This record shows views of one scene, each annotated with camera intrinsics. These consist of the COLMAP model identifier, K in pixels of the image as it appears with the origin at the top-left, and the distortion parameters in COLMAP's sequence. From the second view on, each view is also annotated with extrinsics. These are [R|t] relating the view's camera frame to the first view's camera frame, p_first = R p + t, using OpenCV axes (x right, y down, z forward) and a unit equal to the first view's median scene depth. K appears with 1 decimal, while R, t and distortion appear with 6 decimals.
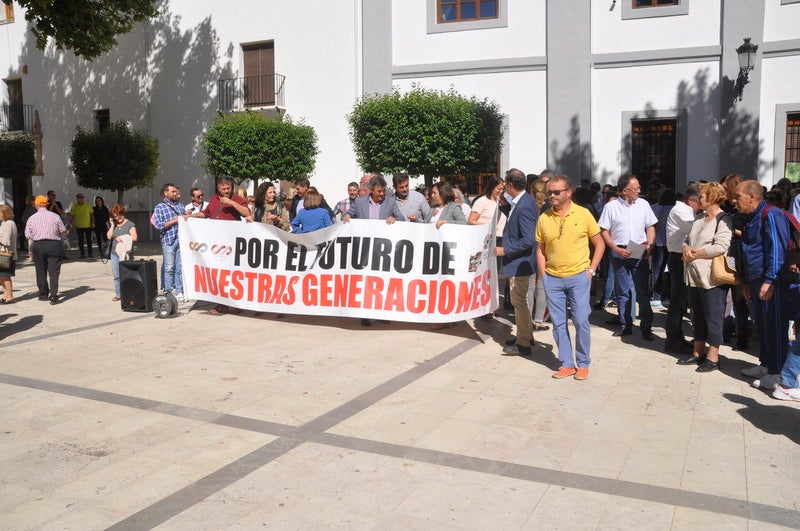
lens RADIAL K [[682.5, 0, 400.0], [0, 682.5, 265.5], [0, 0, 1]] dist [-0.129505, 0.153711]
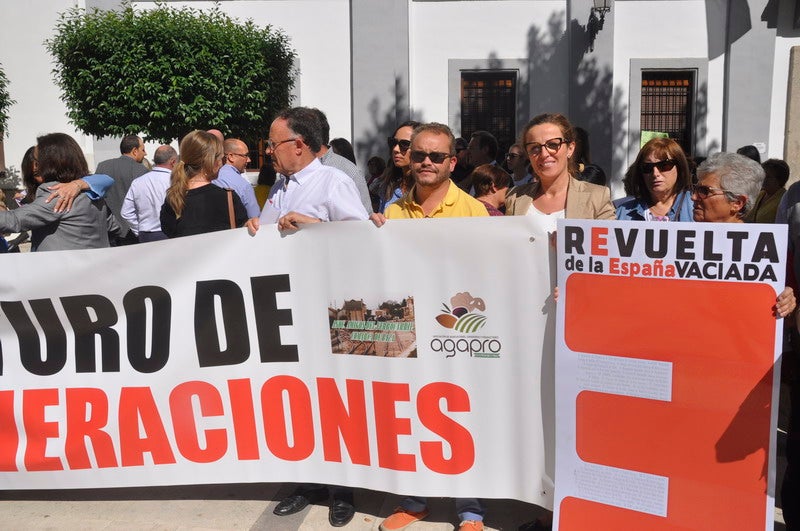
lens RADIAL K [[682.5, 0, 400.0], [0, 682.5, 265.5], [0, 0, 1]] dist [-0.129505, 0.153711]
pose [[0.945411, -0.037569, 0.323707, 0.019518], [0.021316, 0.998334, 0.053611, -0.031278], [-0.325182, -0.043785, 0.944637, 0.240951]]
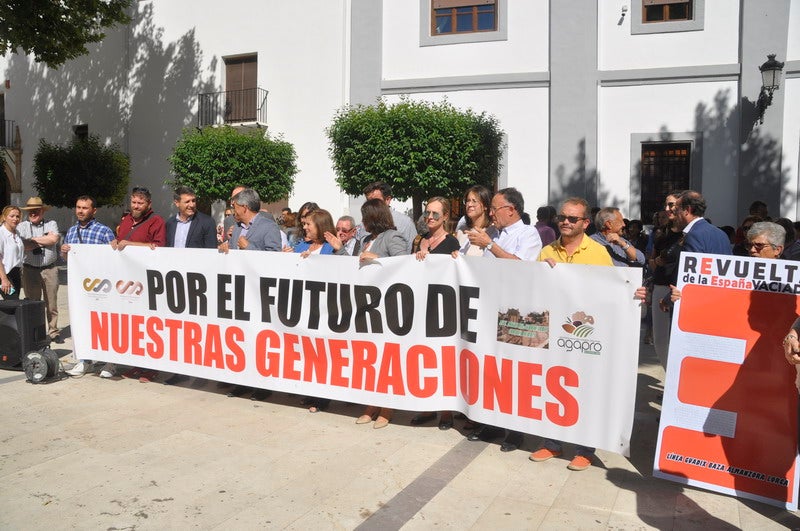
lens RADIAL K [[682.5, 0, 400.0], [0, 682.5, 265.5], [0, 0, 1]] dist [-0.129505, 0.153711]
pose [[0.999761, 0.018936, 0.010938, 0.010128], [-0.018519, 0.999142, -0.037036, -0.010927], [-0.011630, 0.036824, 0.999254, 0.104645]]
